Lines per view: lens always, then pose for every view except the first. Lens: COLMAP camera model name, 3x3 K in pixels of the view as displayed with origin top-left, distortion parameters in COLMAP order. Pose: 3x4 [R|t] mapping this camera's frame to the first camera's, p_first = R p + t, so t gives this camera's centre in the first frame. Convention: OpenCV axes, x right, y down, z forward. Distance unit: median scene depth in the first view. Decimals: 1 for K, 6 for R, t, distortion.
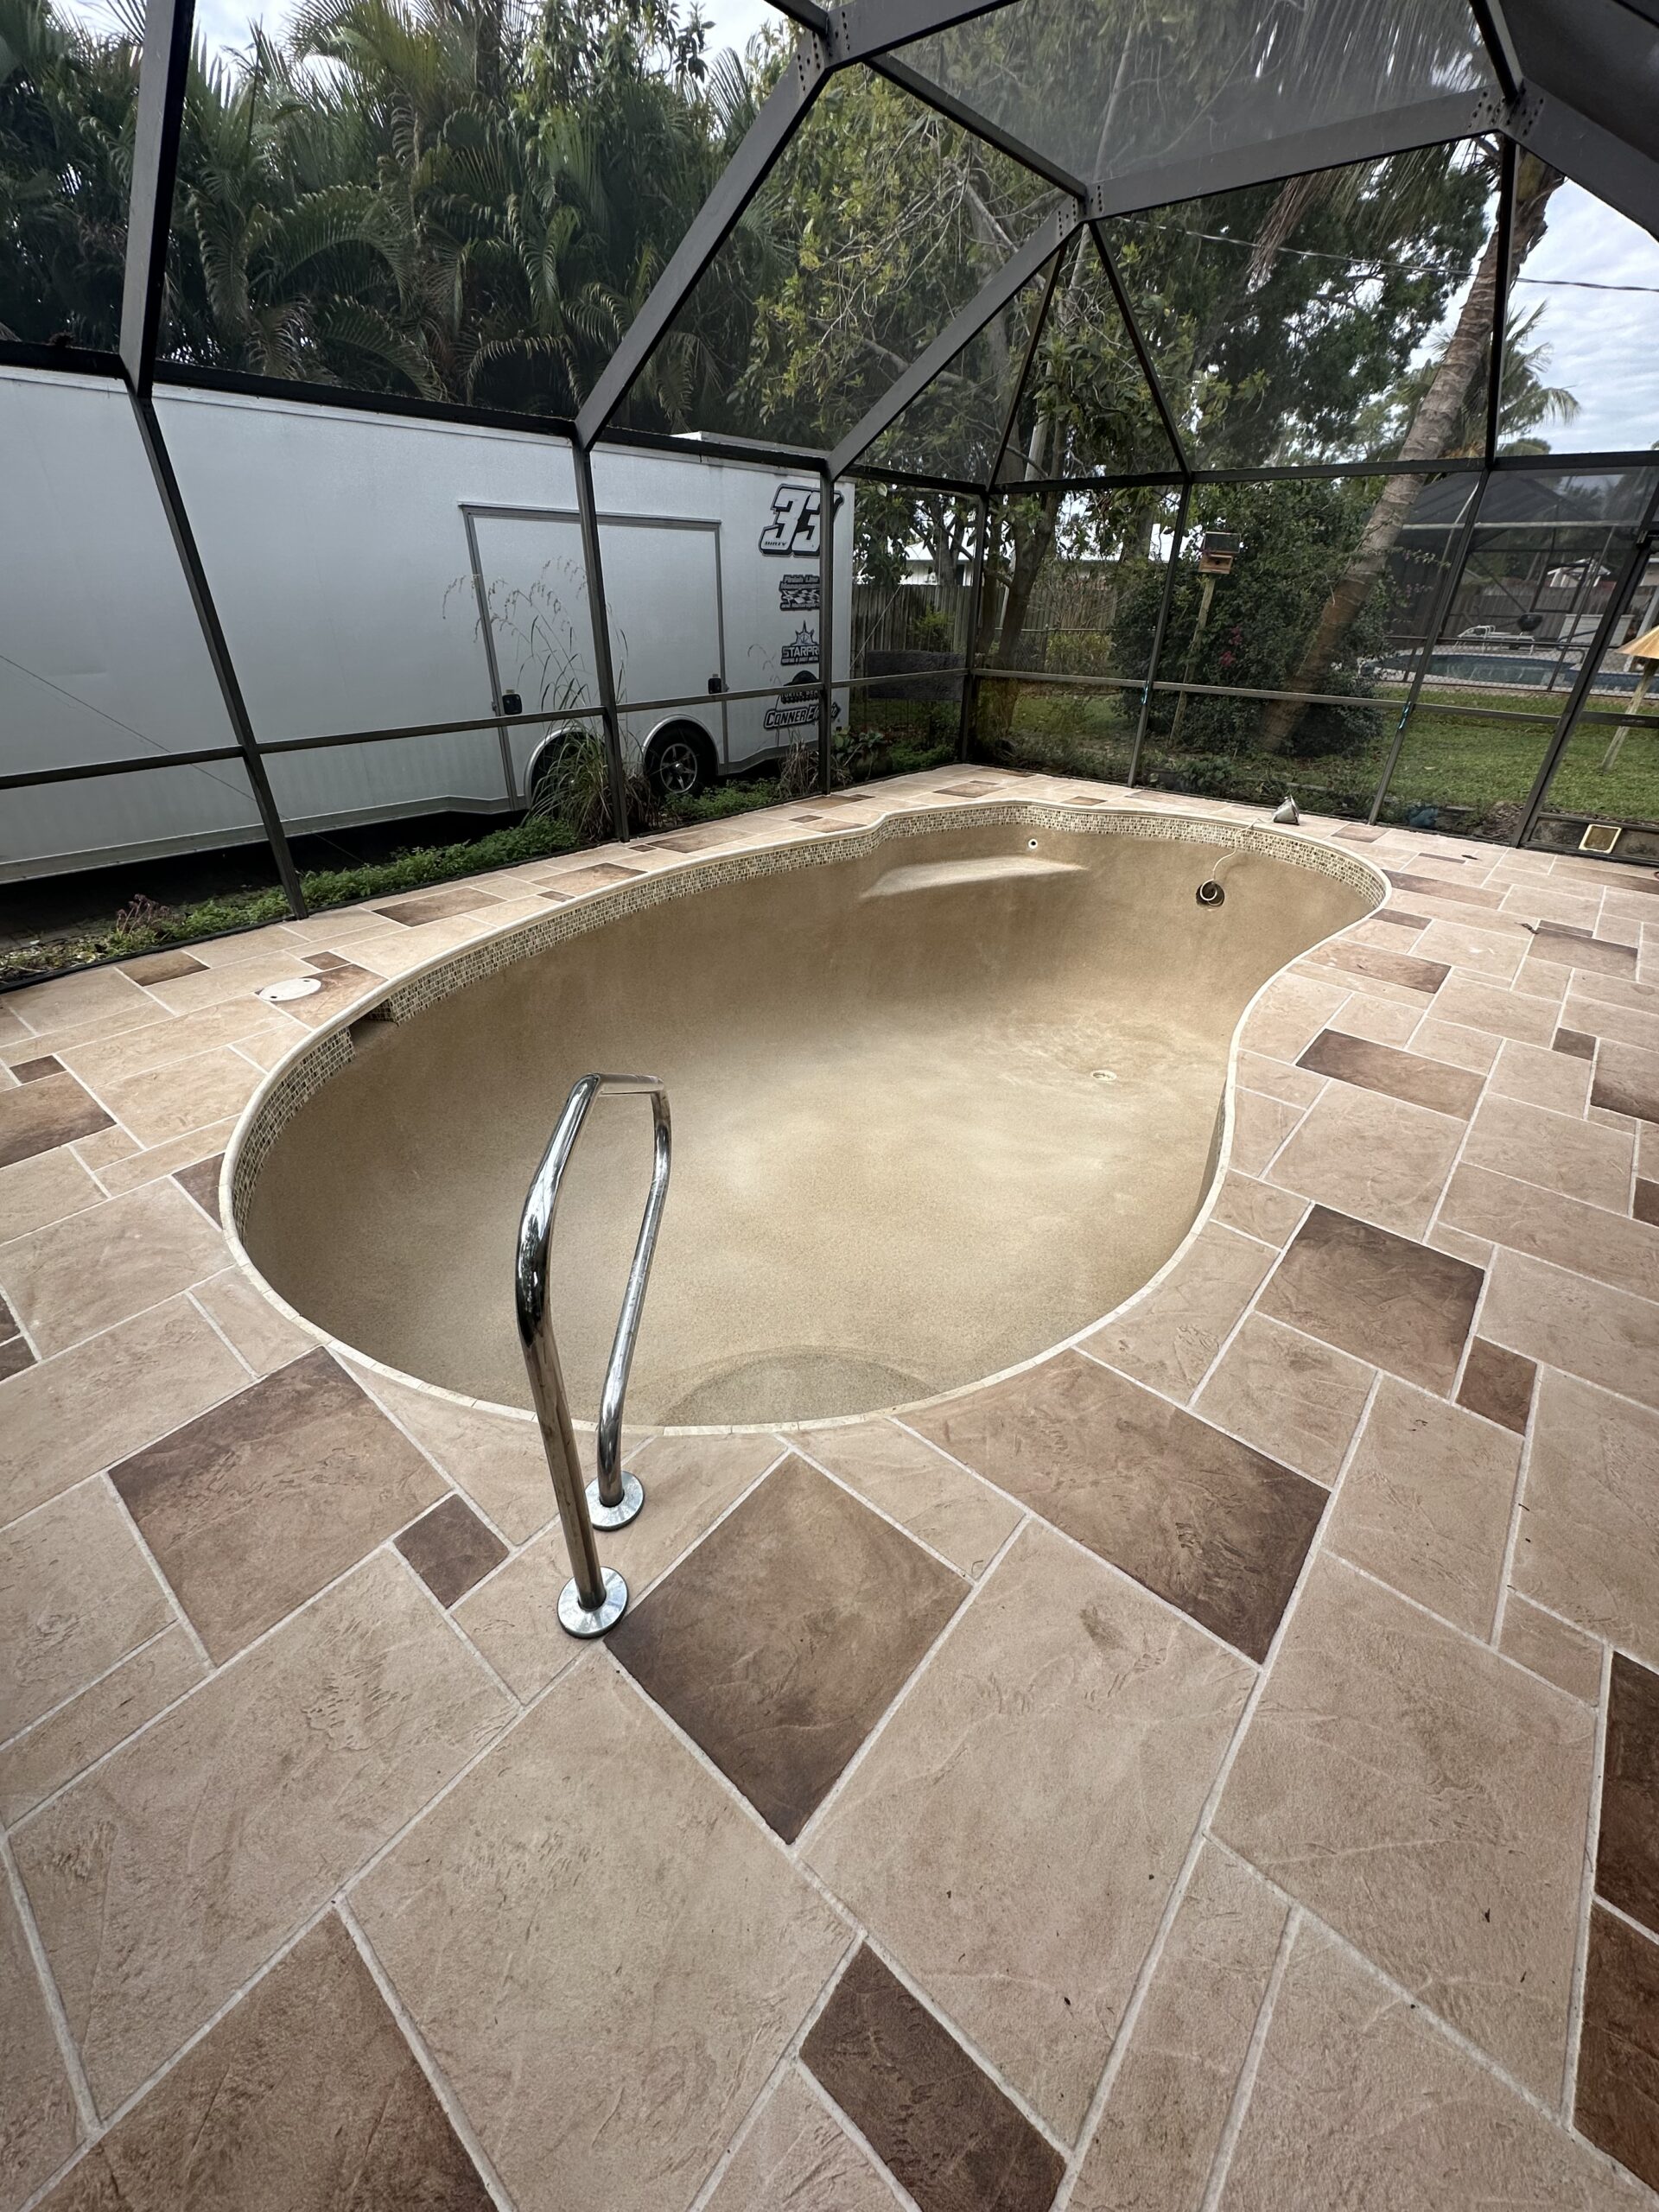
lens RADIAL K [[880.4, 0, 829.9], [0, 880.4, 1110.7], [0, 0, 1]] dist [-0.003014, 0.000608]
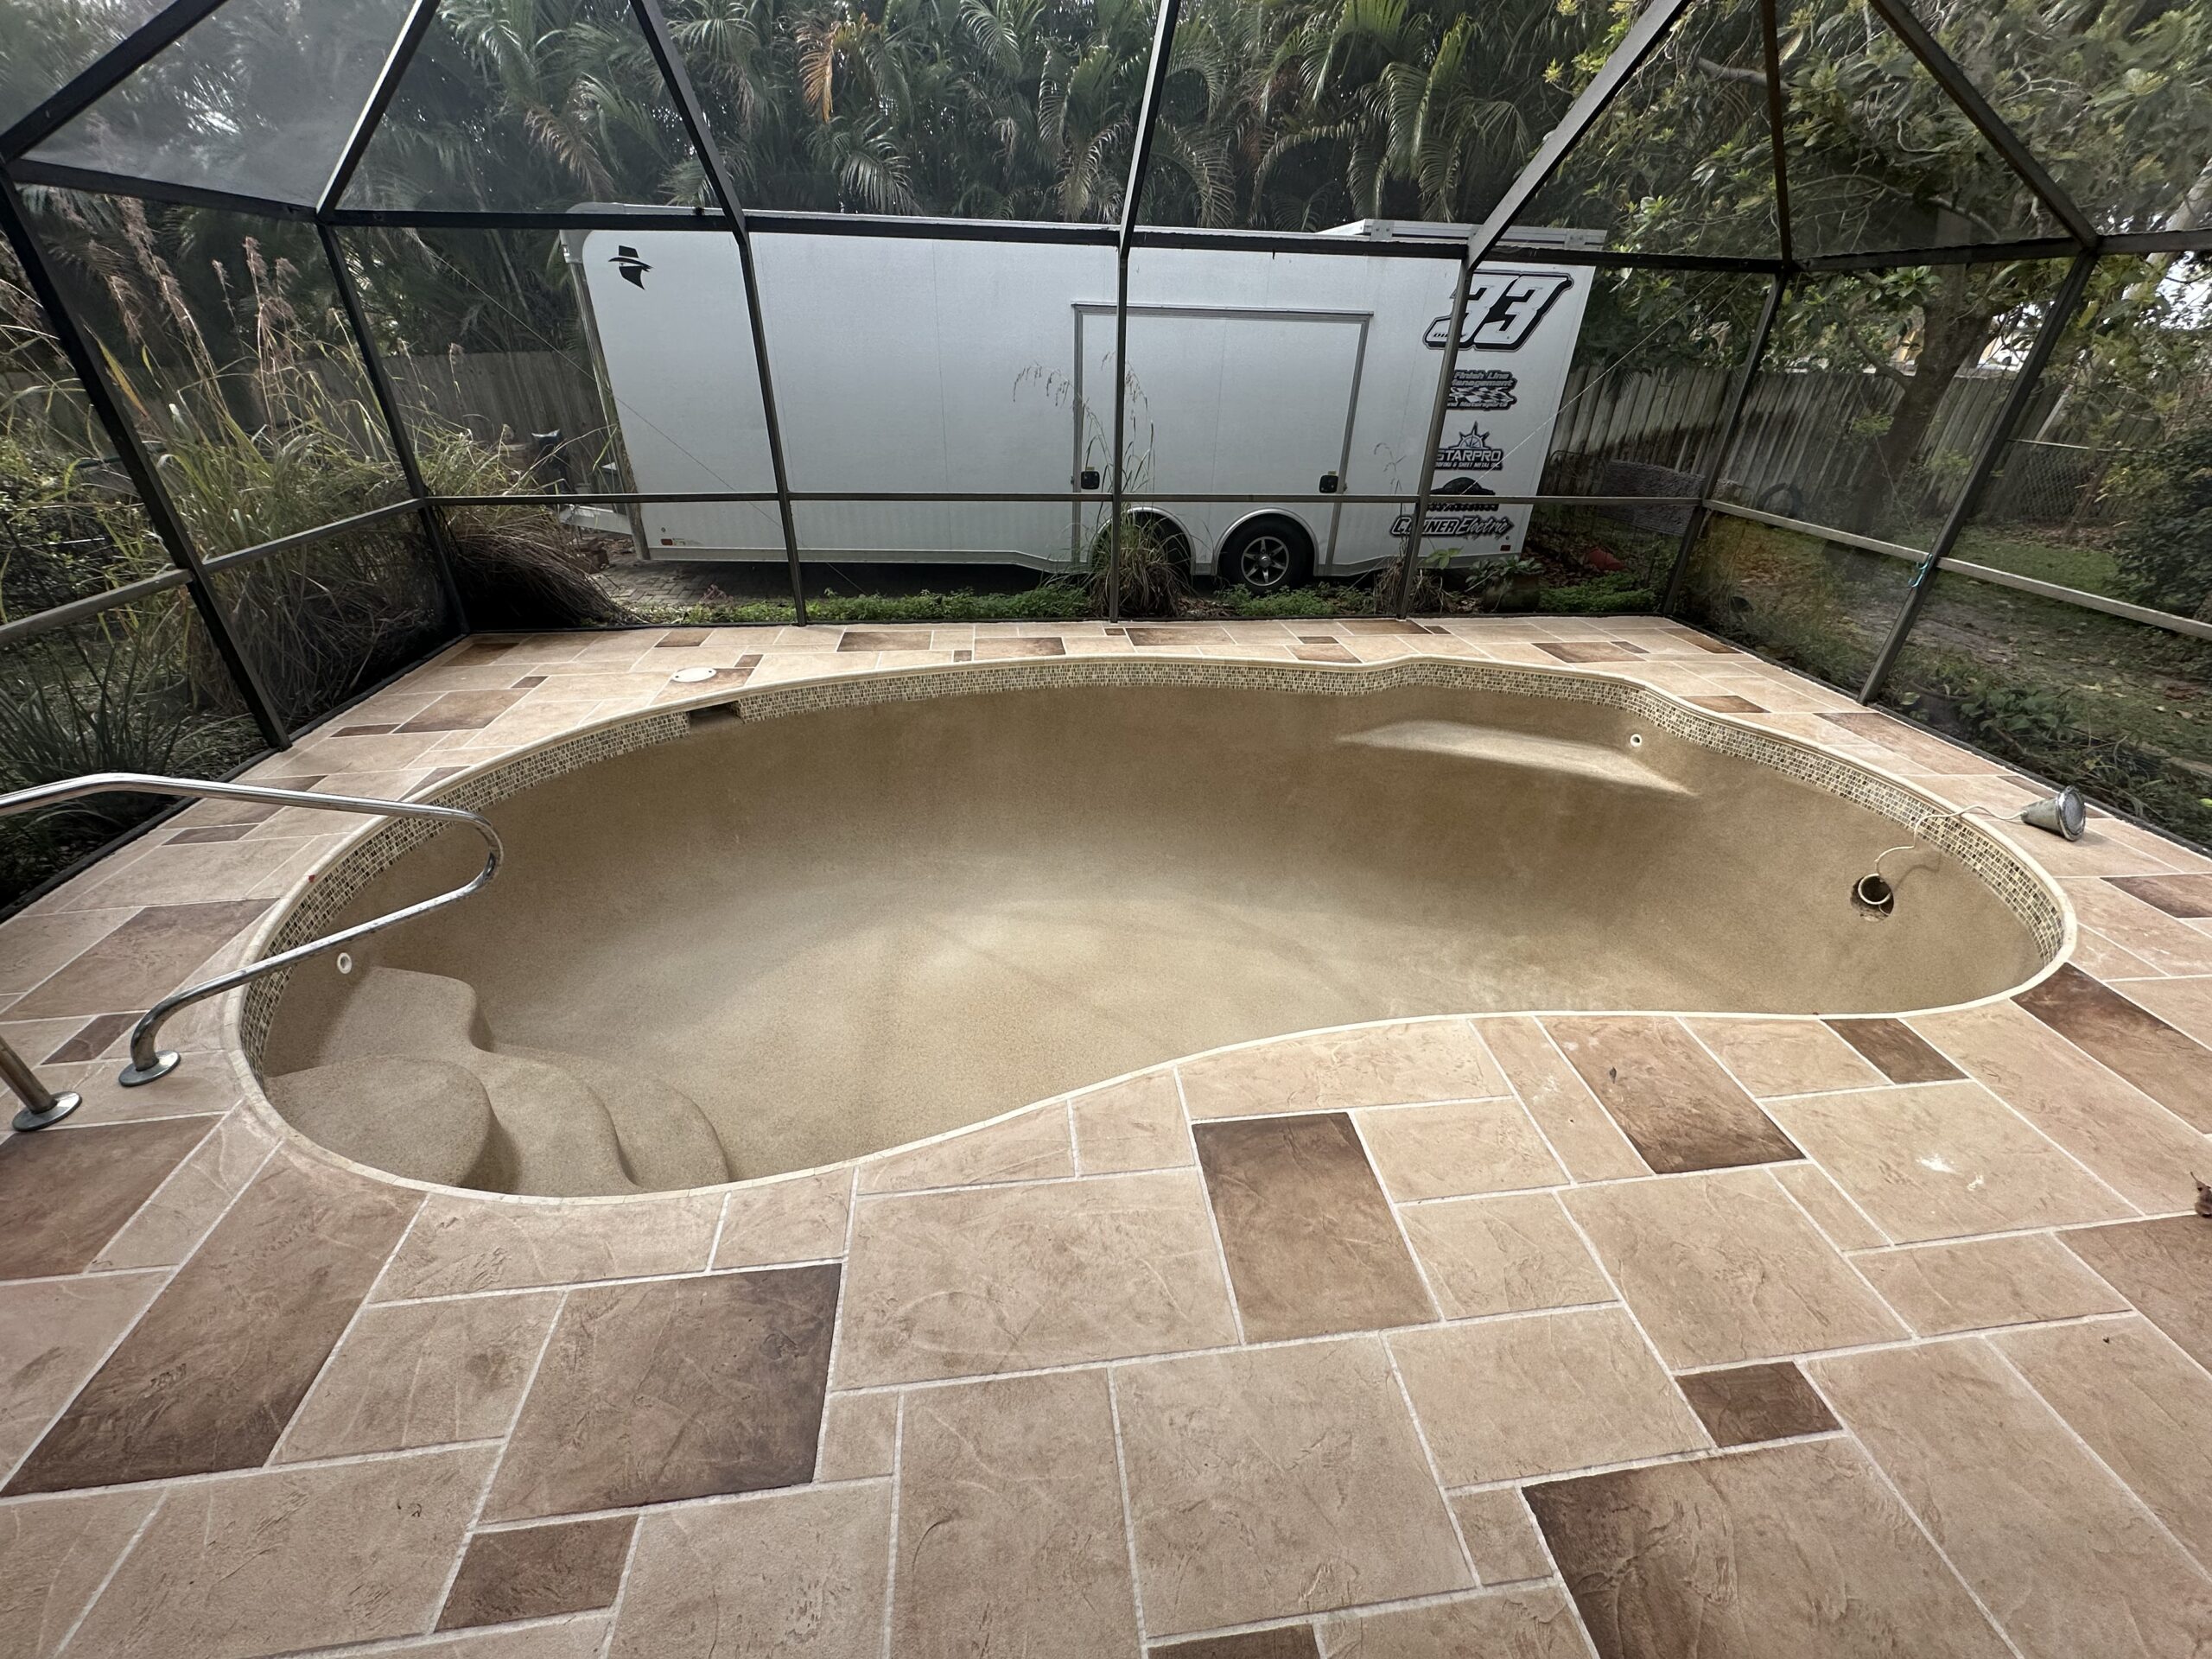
lens RADIAL K [[880.4, 0, 1105.0], [0, 880.4, 834.3], [0, 0, 1]] dist [-0.003014, 0.000608]
pose [[0.732358, 0.349930, -0.584124, 0.505819], [-0.366126, 0.925653, 0.095491, -0.192545], [0.574111, 0.143930, 0.806028, 0.226914]]
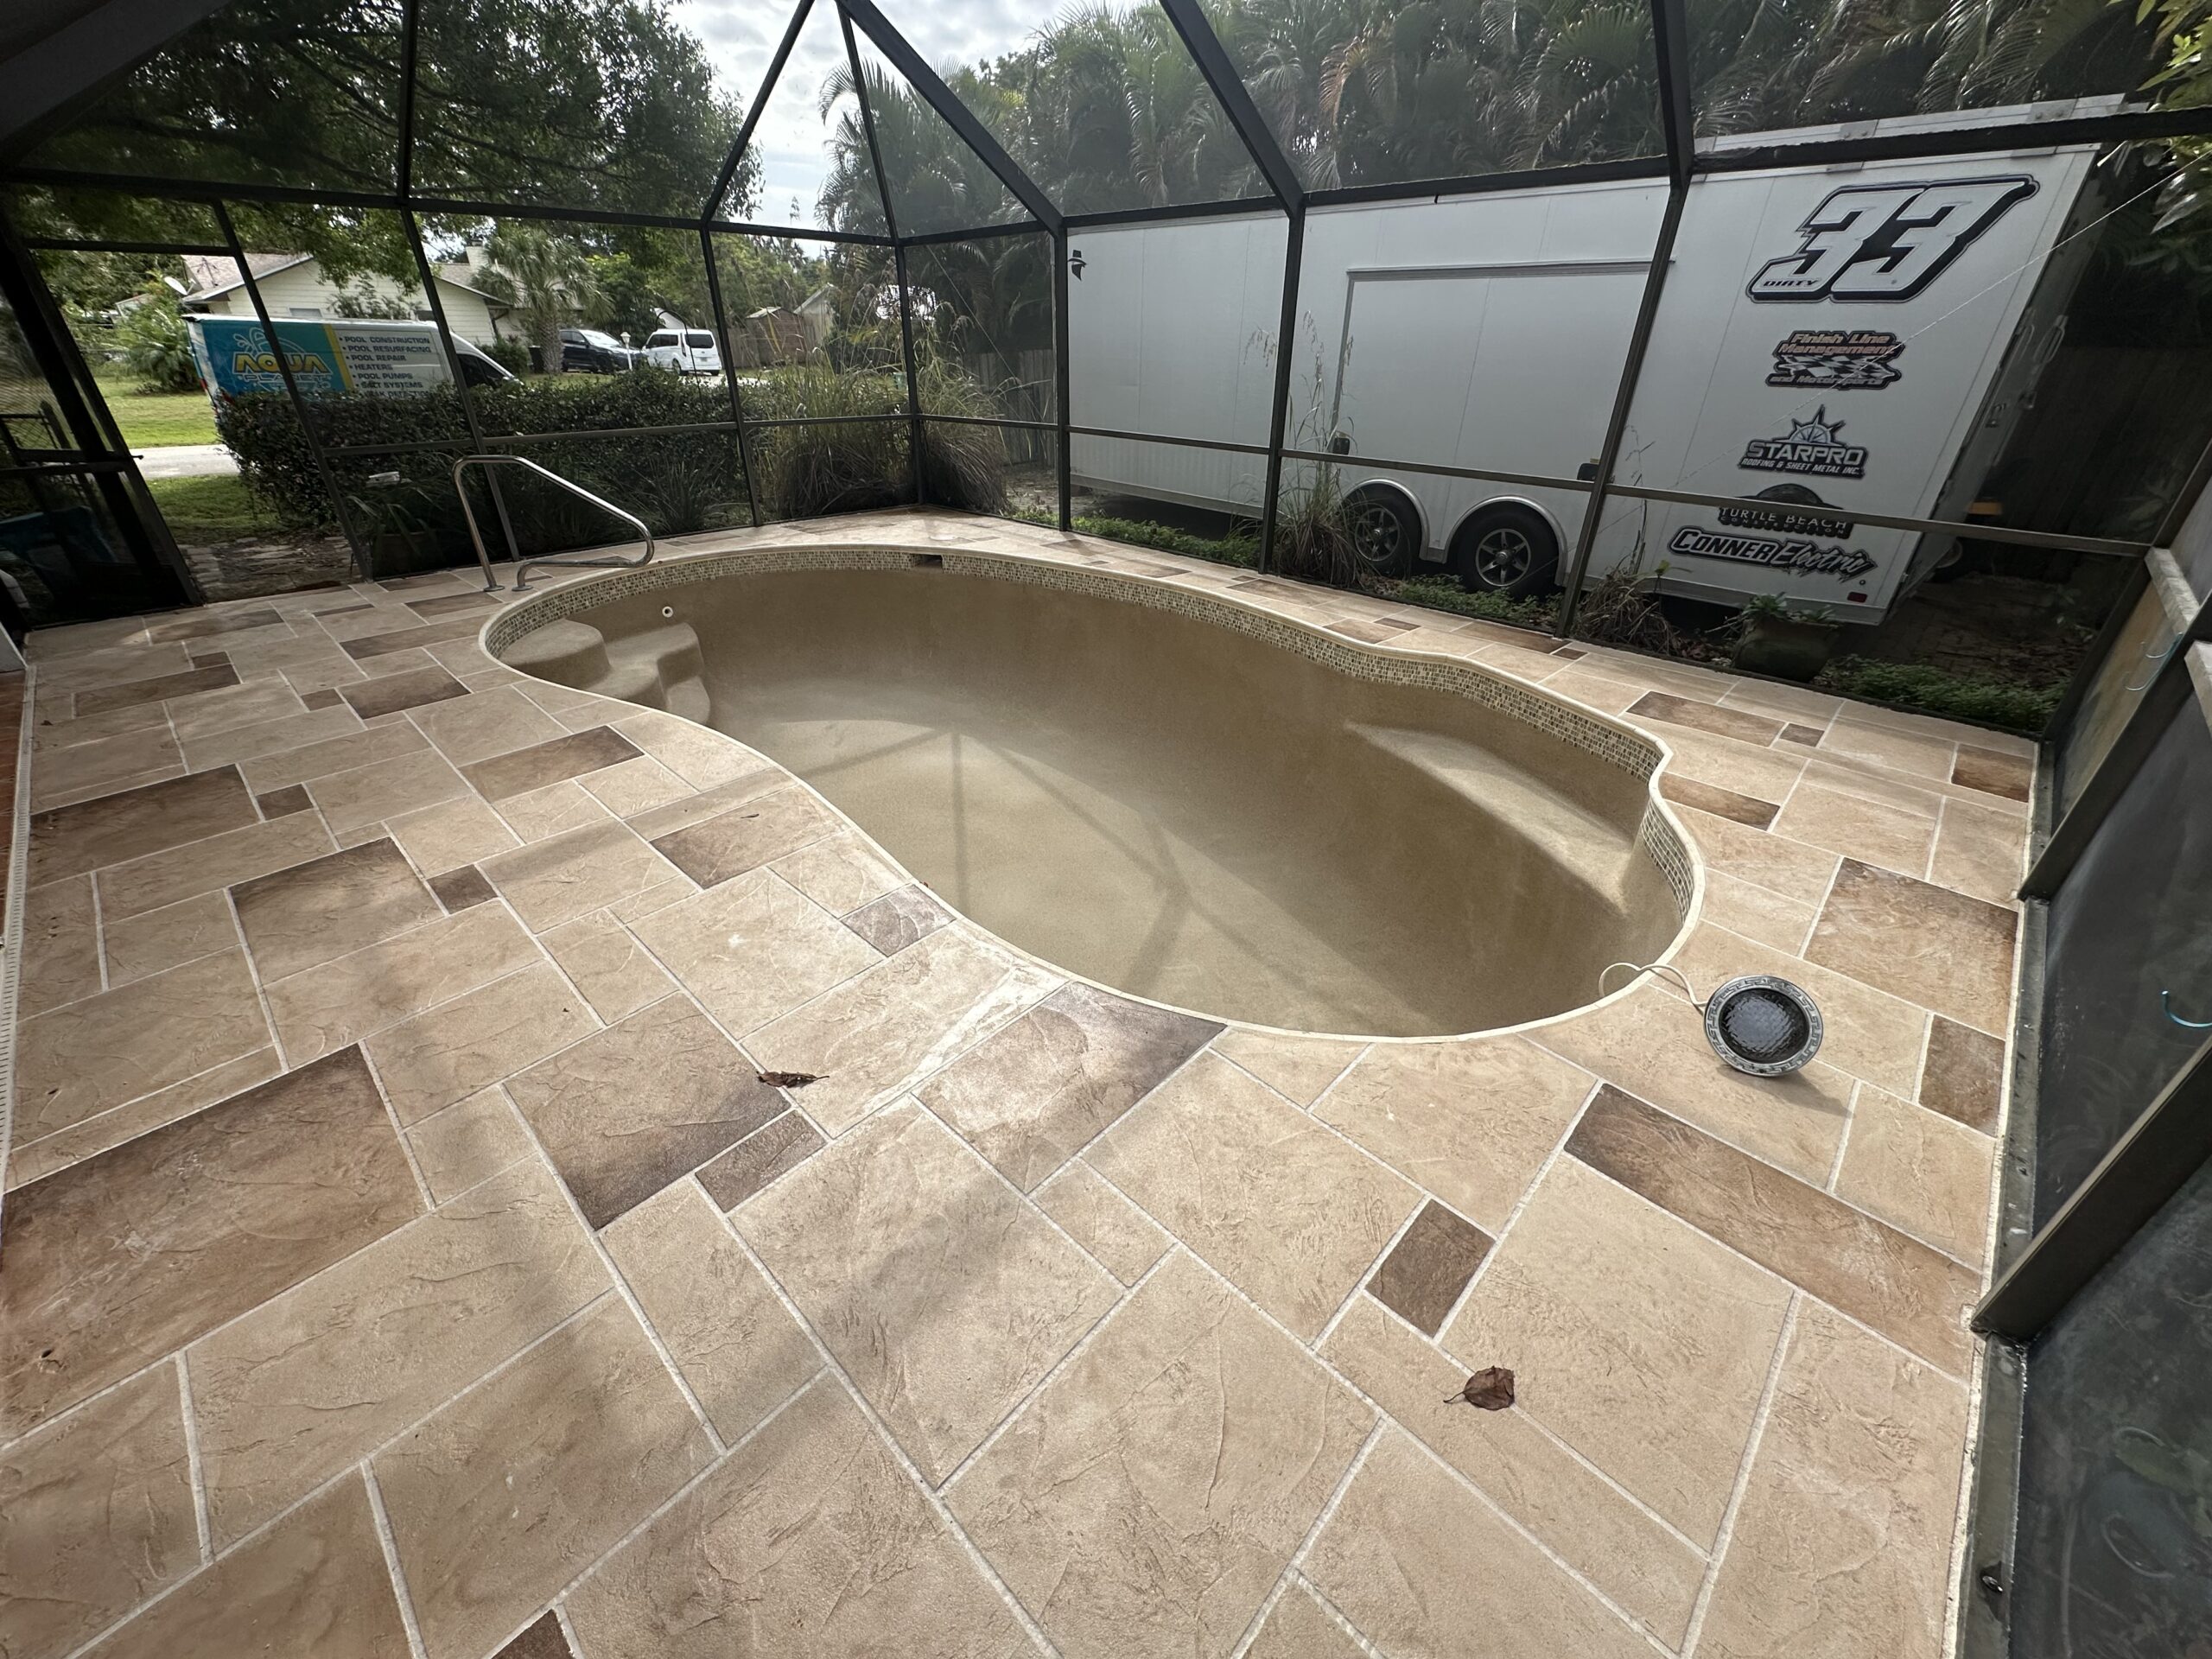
lens RADIAL K [[880.4, 0, 1097.7], [0, 880.4, 828.9], [0, 0, 1]] dist [-0.003014, 0.000608]
pose [[-0.072469, 0.481694, -0.873338, 0.981583], [-0.526585, 0.725168, 0.443666, -0.508993], [0.847028, 0.492039, 0.201101, 0.868755]]
